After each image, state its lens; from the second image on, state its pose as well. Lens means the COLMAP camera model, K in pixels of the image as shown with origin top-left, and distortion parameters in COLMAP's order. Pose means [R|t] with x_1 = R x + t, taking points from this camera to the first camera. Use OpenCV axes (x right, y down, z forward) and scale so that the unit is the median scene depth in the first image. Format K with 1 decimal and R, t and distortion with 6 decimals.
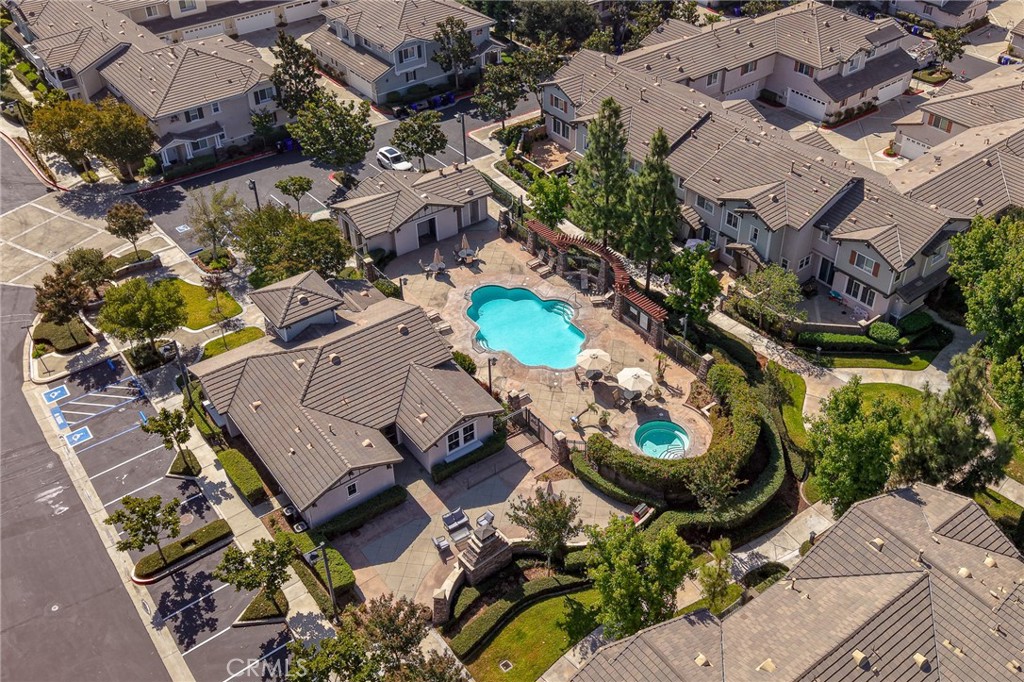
lens RADIAL K [[927.3, 0, 512.0], [0, 927.3, 341.0], [0, 0, 1]] dist [0.013210, -0.004847]
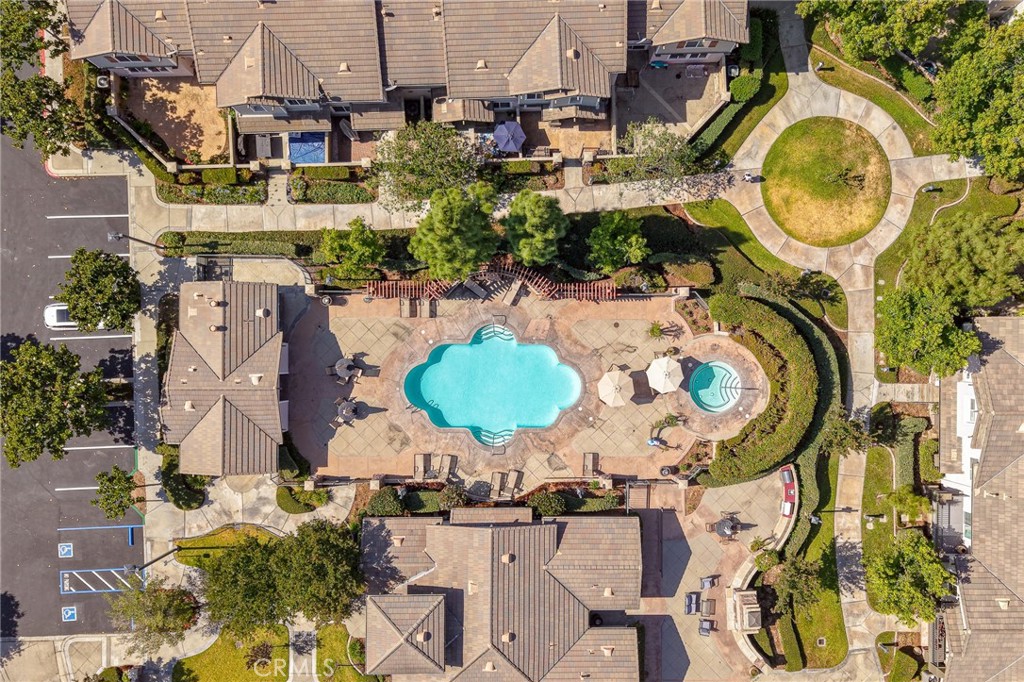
lens RADIAL K [[927.3, 0, 512.0], [0, 927.3, 341.0], [0, 0, 1]] dist [0.013210, -0.004847]
pose [[0.578882, -0.815245, -0.016482, 0.085735], [0.519561, 0.353196, 0.778016, -0.833318], [-0.628452, -0.458943, 0.628028, 0.493991]]
